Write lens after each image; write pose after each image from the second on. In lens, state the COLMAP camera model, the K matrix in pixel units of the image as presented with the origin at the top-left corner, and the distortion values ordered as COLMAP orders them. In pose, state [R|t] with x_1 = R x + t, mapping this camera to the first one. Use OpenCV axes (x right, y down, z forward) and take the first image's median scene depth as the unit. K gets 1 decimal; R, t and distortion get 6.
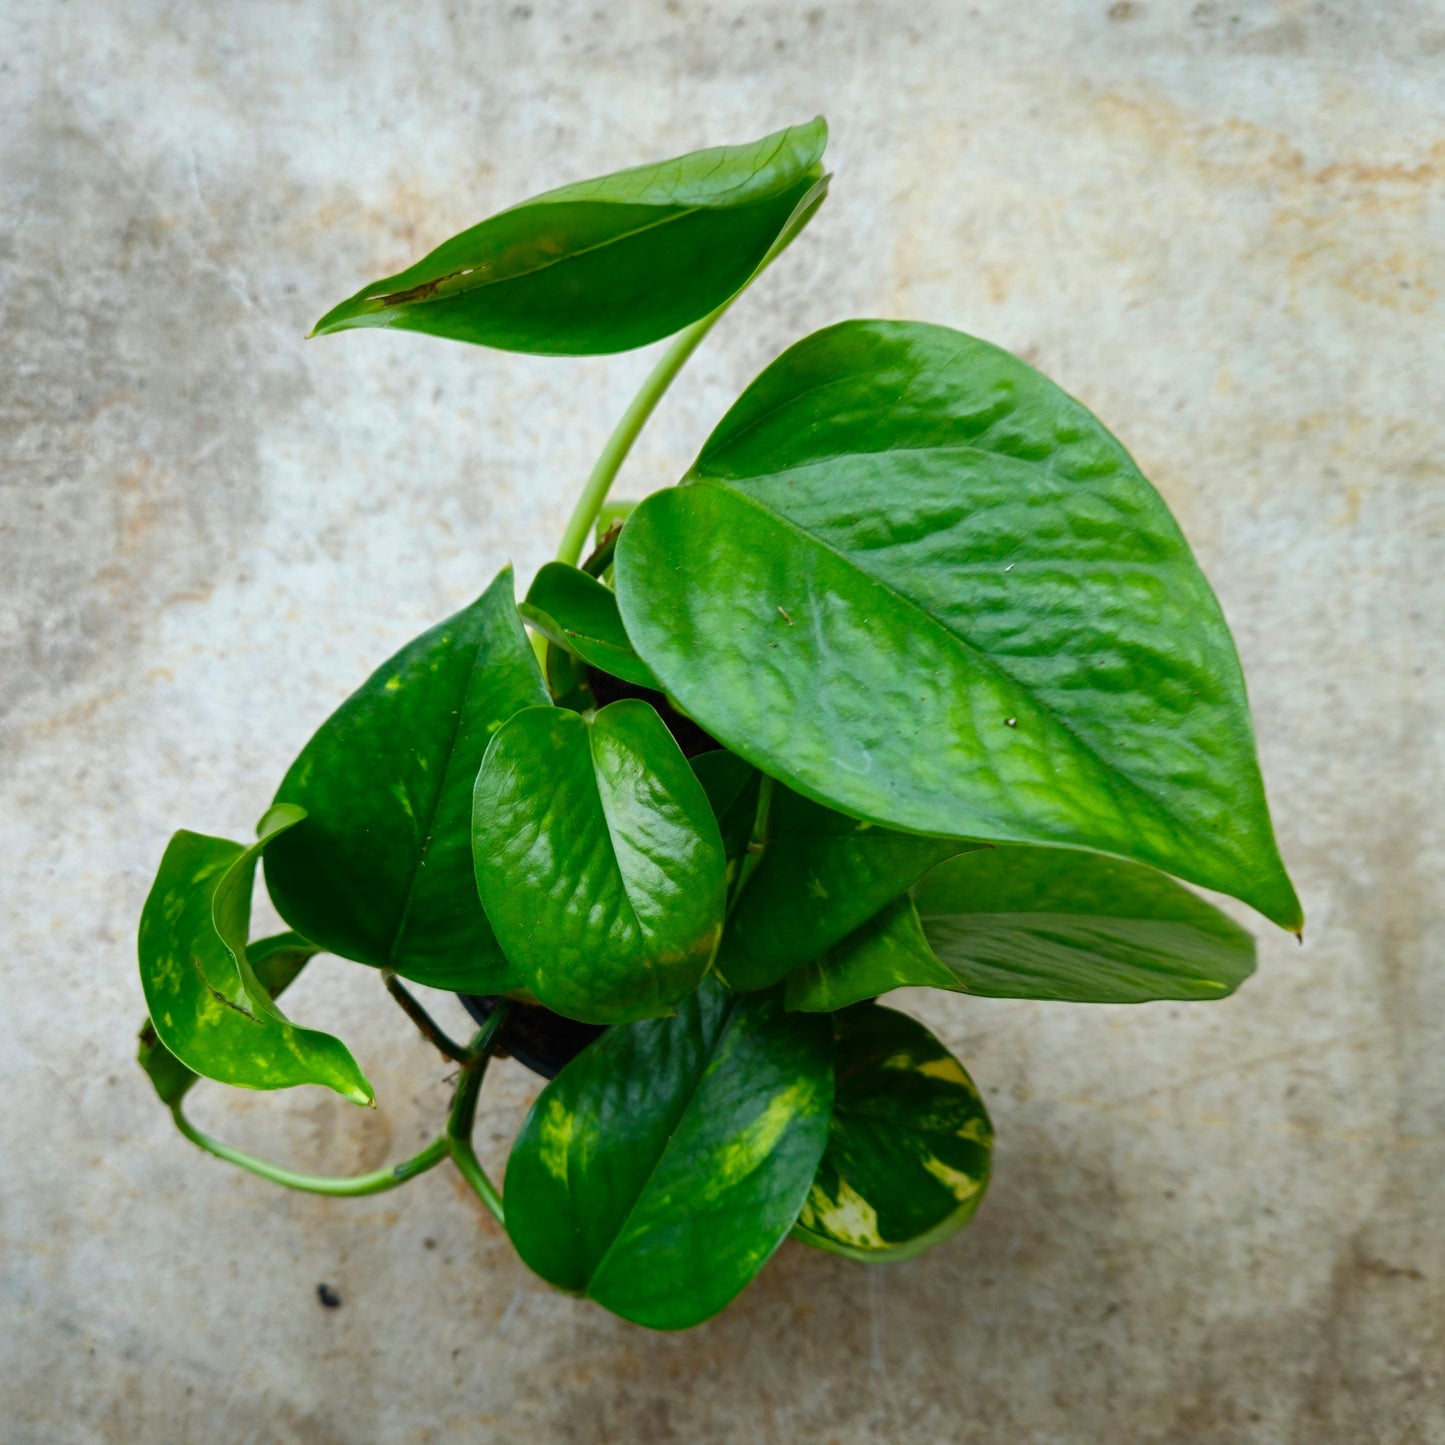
lens RADIAL K [[1849.3, 0, 722.5], [0, 1849.3, 722.5], [0, 0, 1]] dist [0.018041, -0.006644]
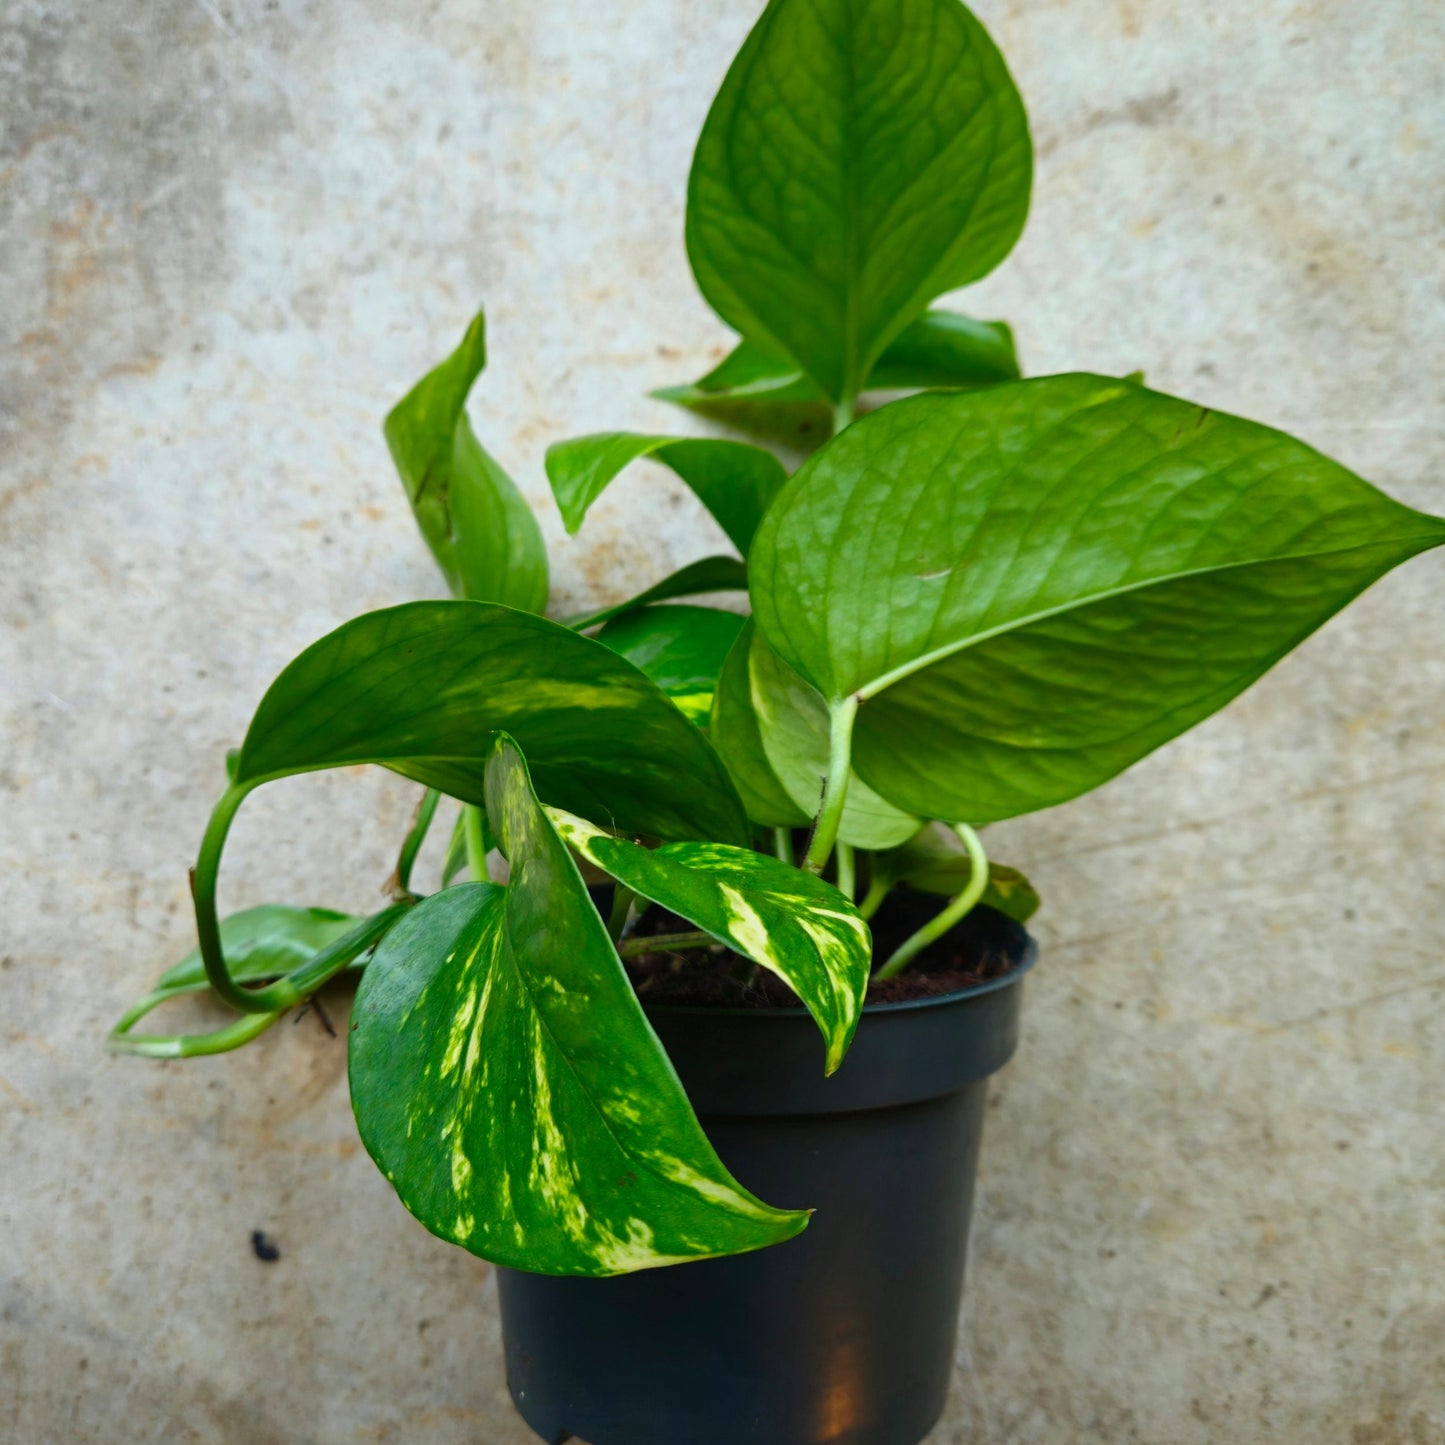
lens RADIAL K [[1849.3, 0, 722.5], [0, 1849.3, 722.5], [0, 0, 1]] dist [0.018041, -0.006644]
pose [[0.999318, 0.023351, -0.028615, -0.001173], [-0.020943, 0.996436, 0.081711, 0.015755], [0.030421, -0.081056, 0.996245, 0.189581]]
